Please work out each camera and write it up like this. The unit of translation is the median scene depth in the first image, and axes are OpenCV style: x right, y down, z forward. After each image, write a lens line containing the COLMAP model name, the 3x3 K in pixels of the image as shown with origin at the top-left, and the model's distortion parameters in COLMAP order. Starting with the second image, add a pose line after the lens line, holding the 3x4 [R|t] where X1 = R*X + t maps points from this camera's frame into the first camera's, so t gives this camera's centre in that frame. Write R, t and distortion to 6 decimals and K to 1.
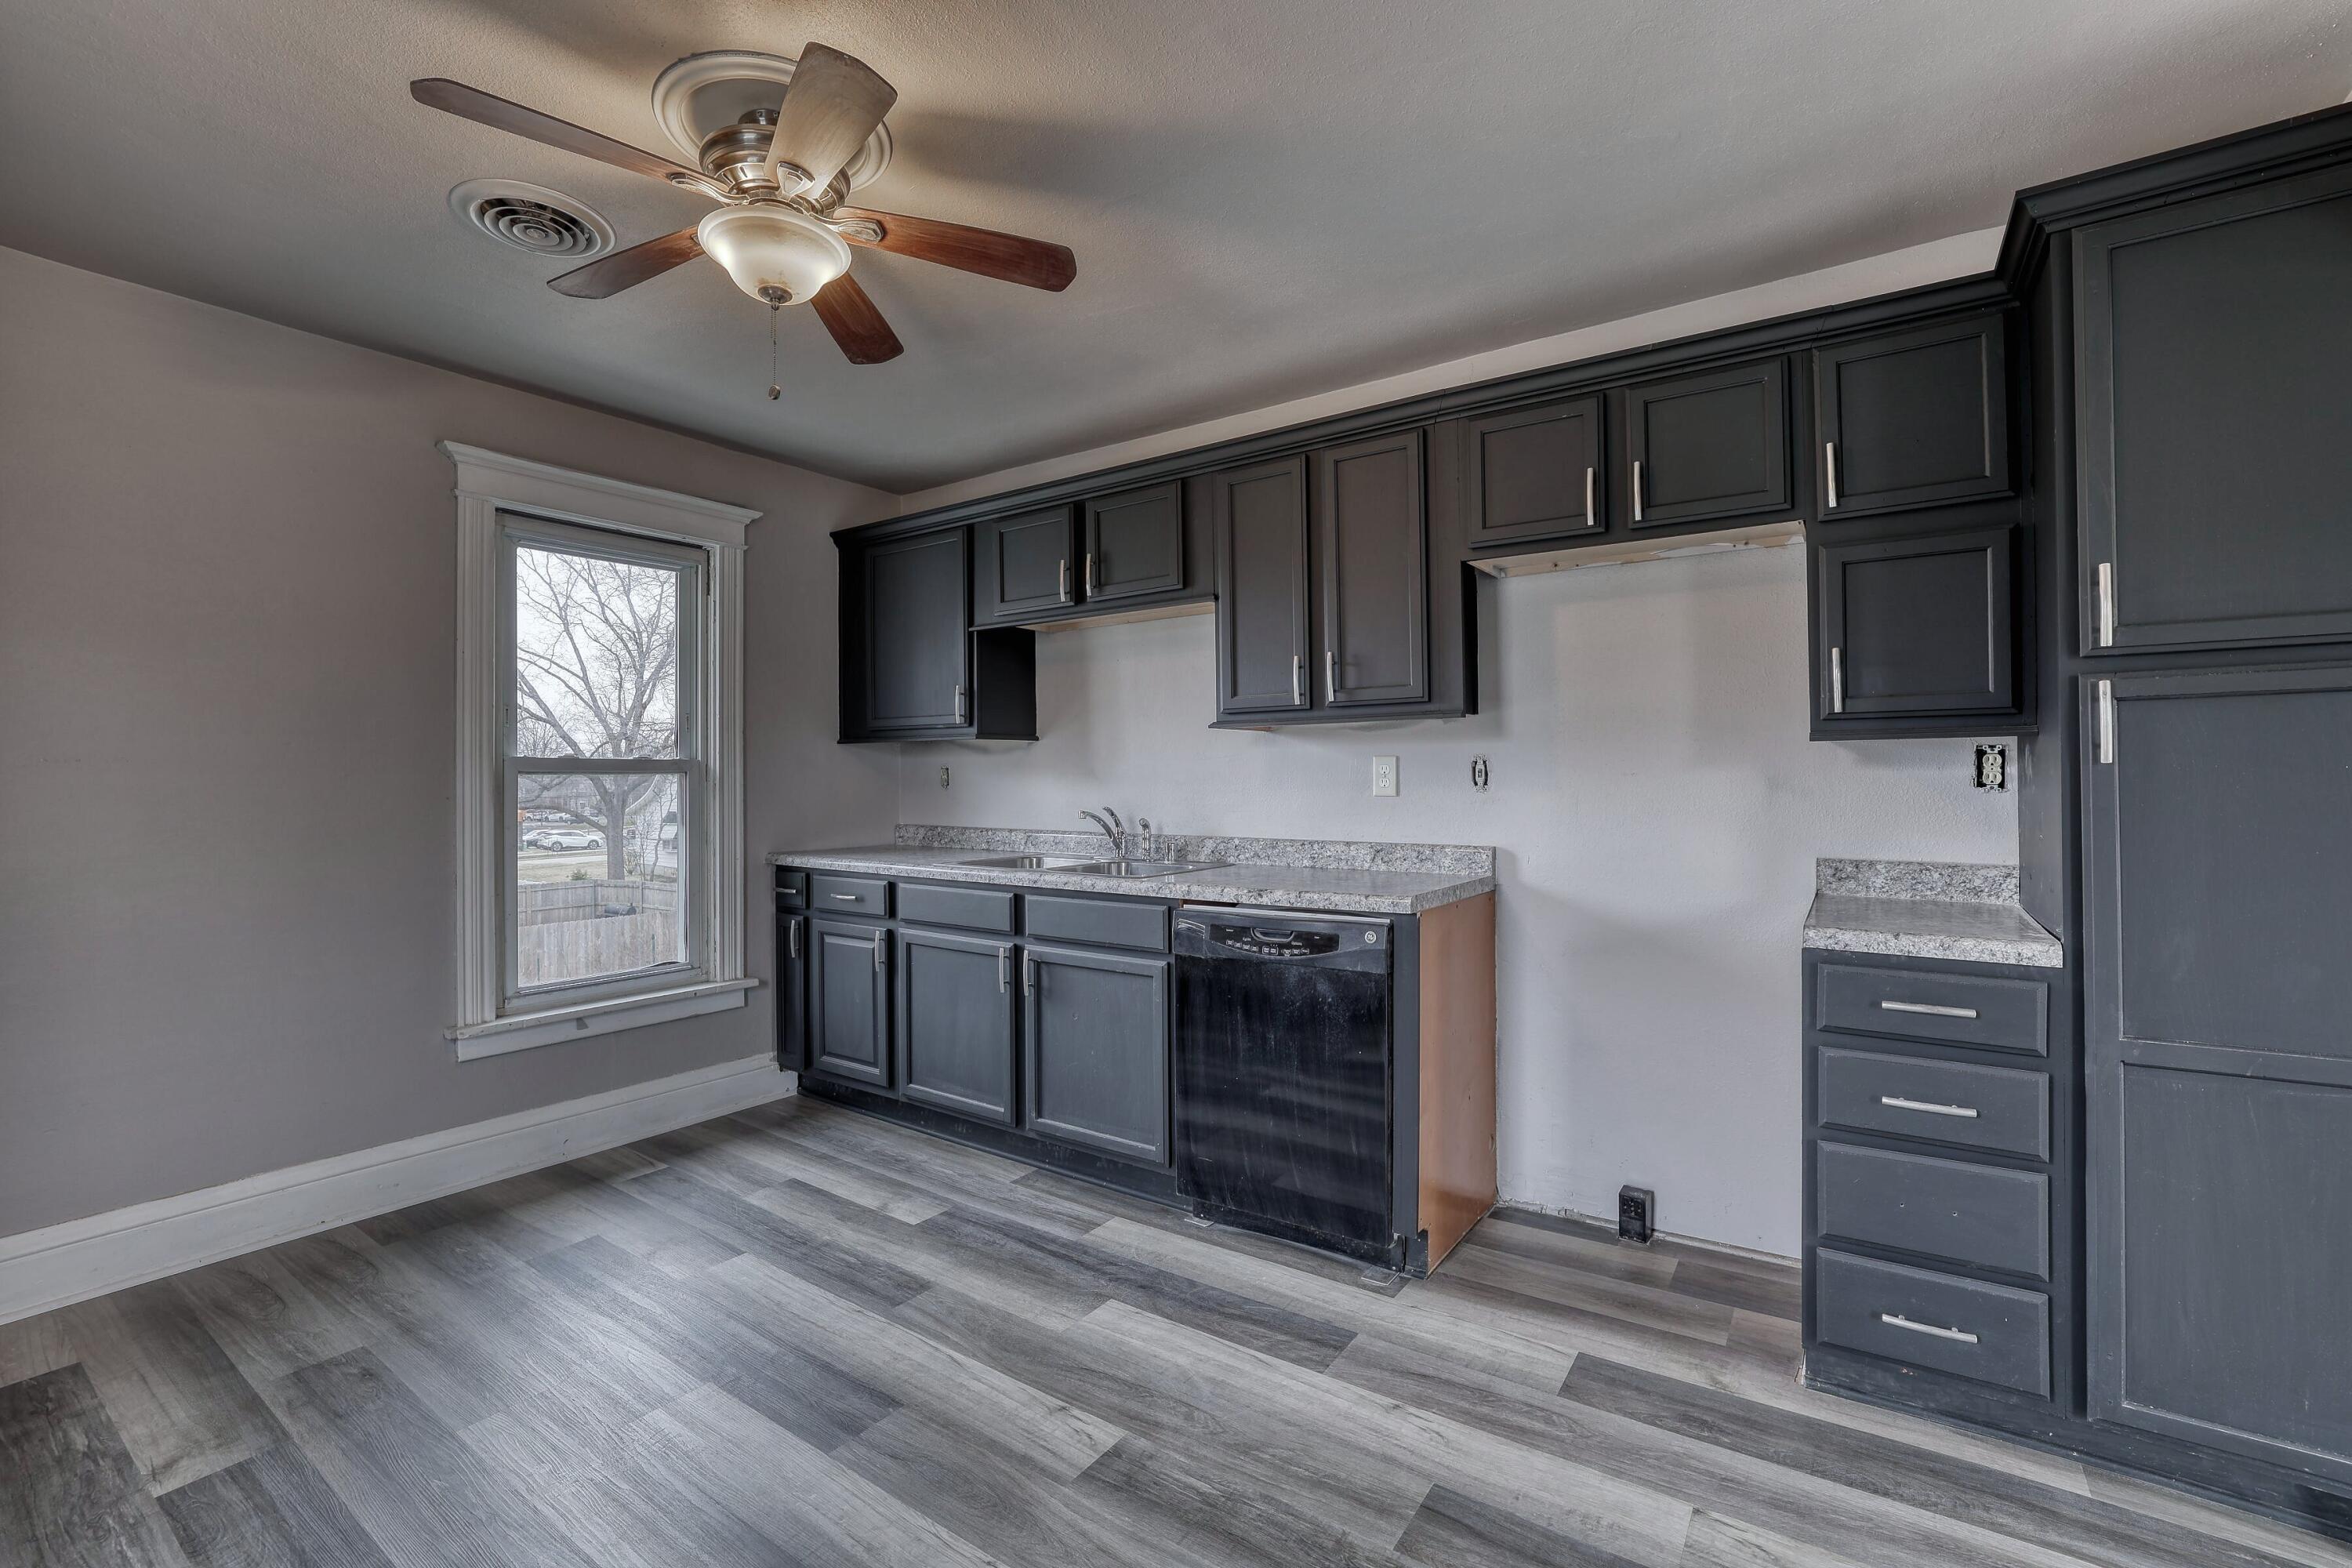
lens RADIAL K [[1009.4, 0, 1172.3], [0, 1009.4, 775.7], [0, 0, 1]] dist [-0.050800, 0.018774]
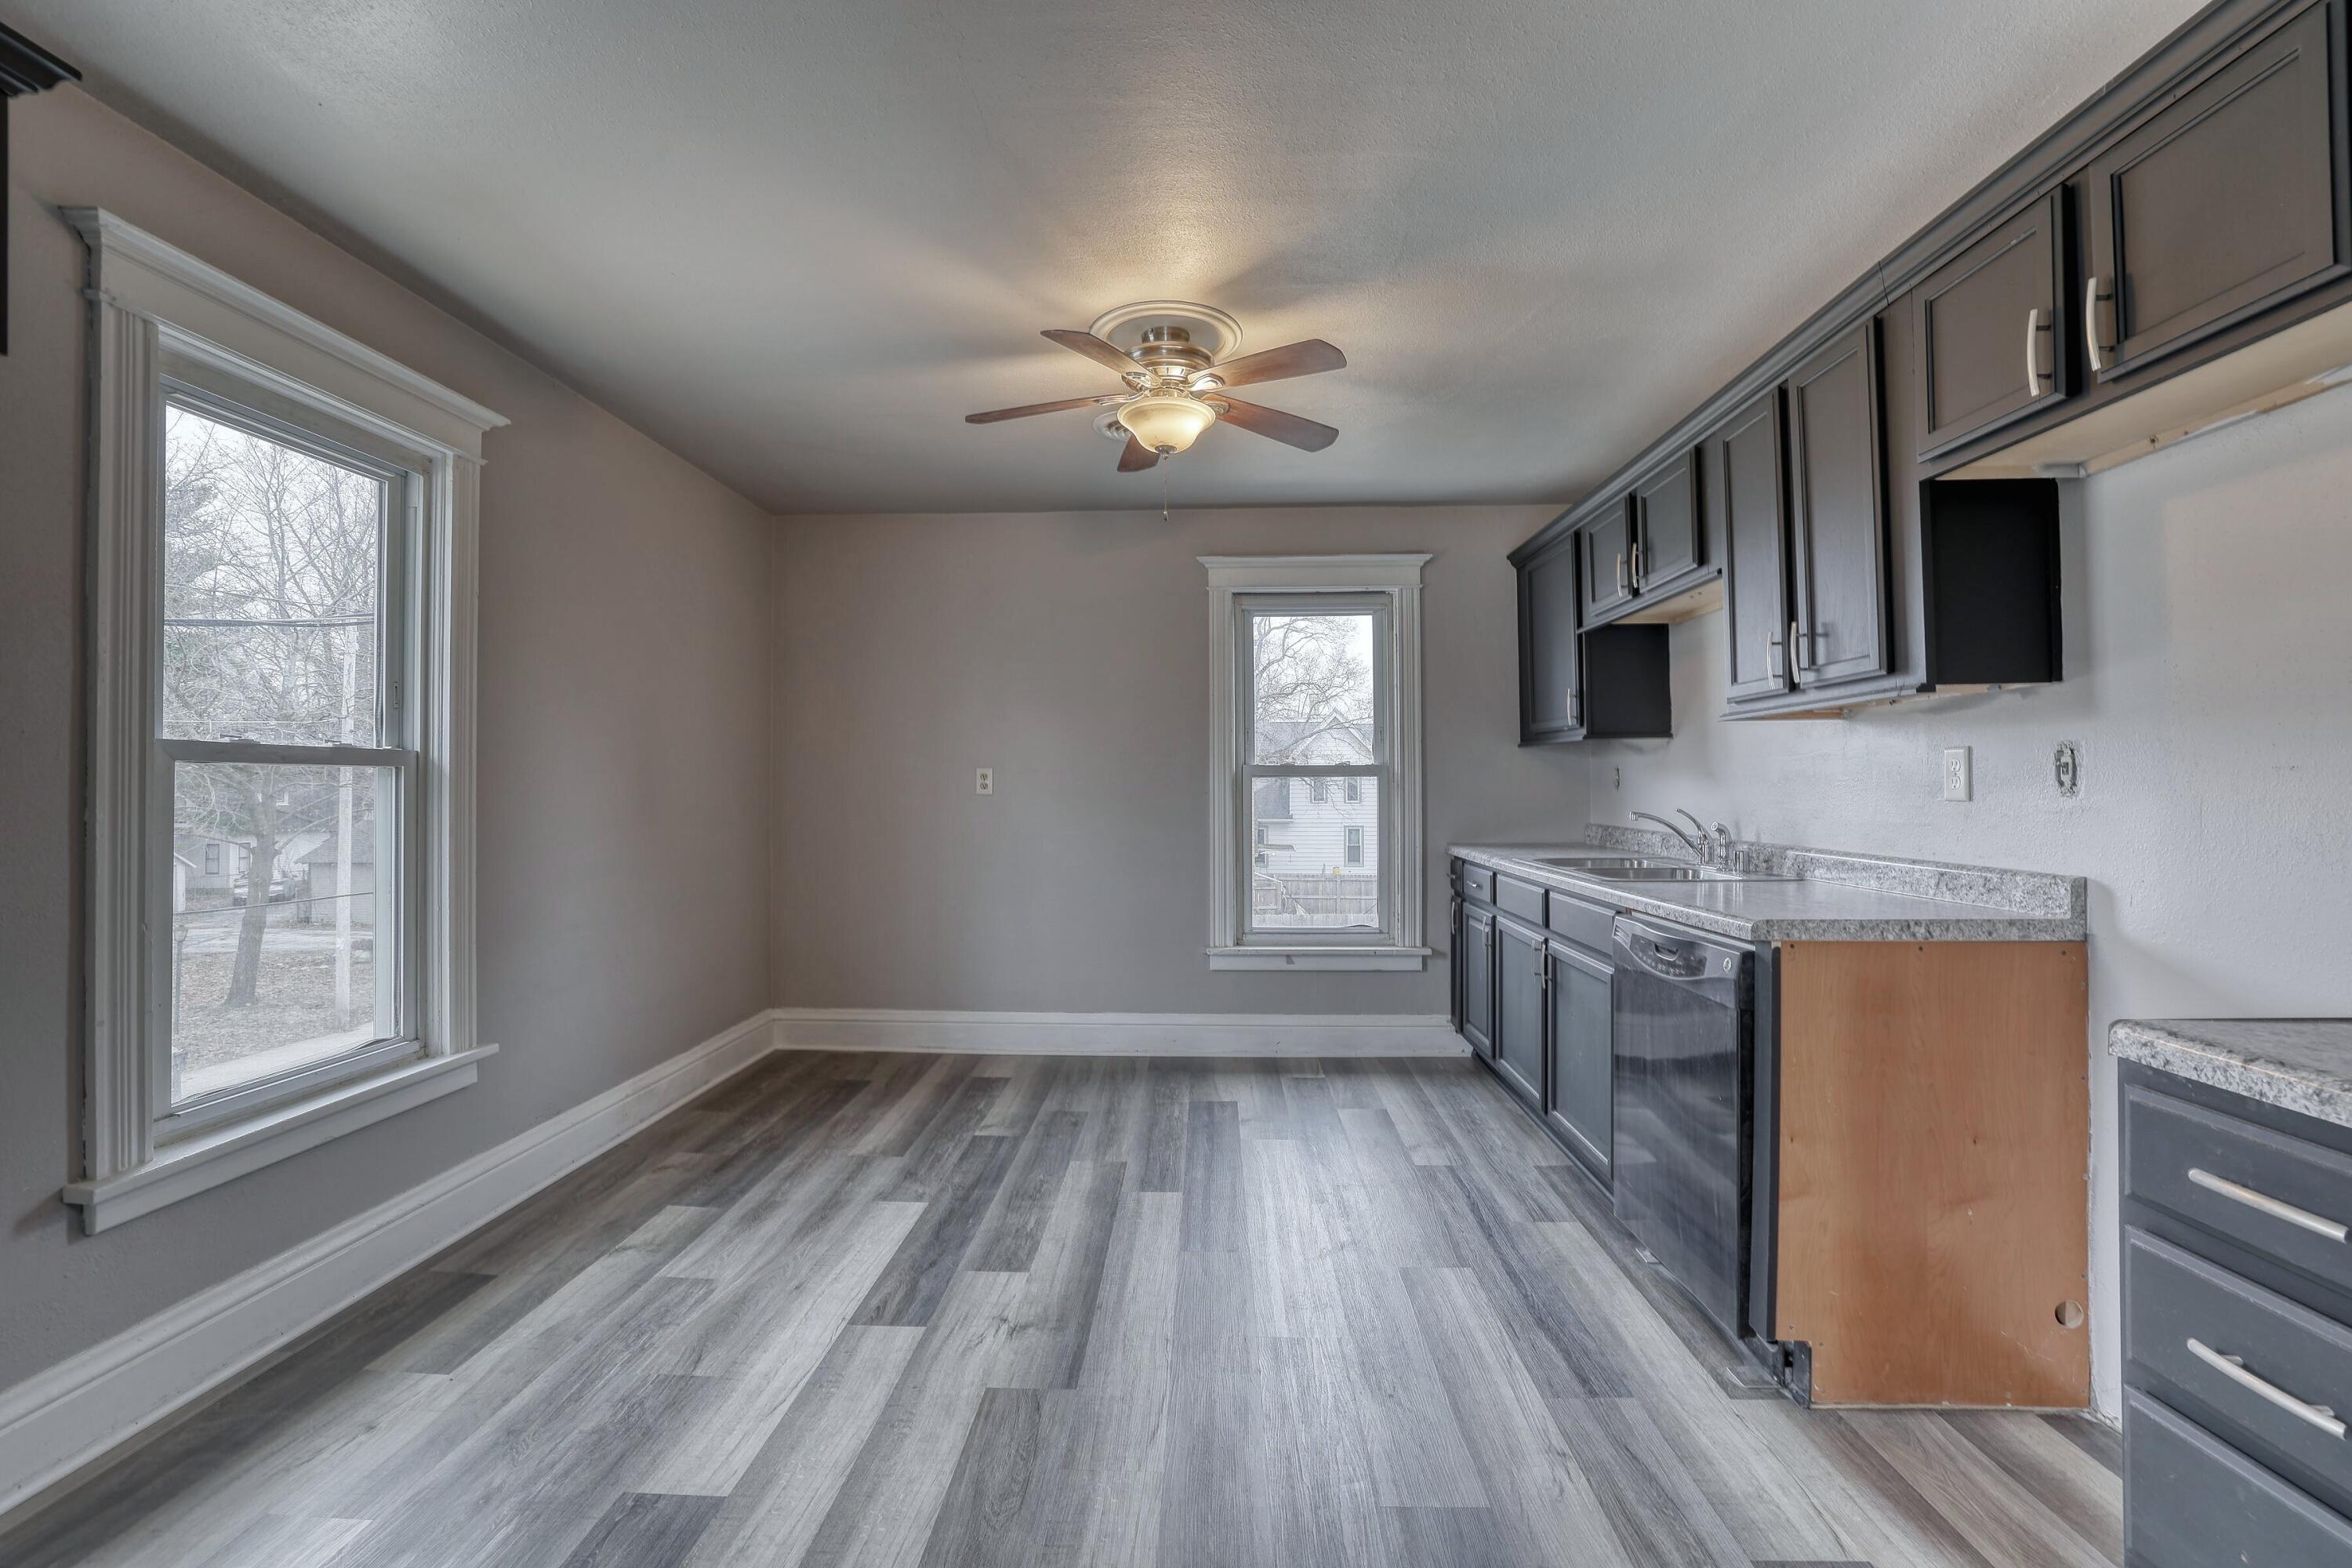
lens RADIAL K [[1009.4, 0, 1172.3], [0, 1009.4, 775.7], [0, 0, 1]] dist [-0.050800, 0.018774]
pose [[0.539549, -0.006213, -0.841931, 0.540246], [0.004896, 0.999979, -0.004241, 0.002360], [0.841940, -0.001833, 0.539568, 0.130005]]
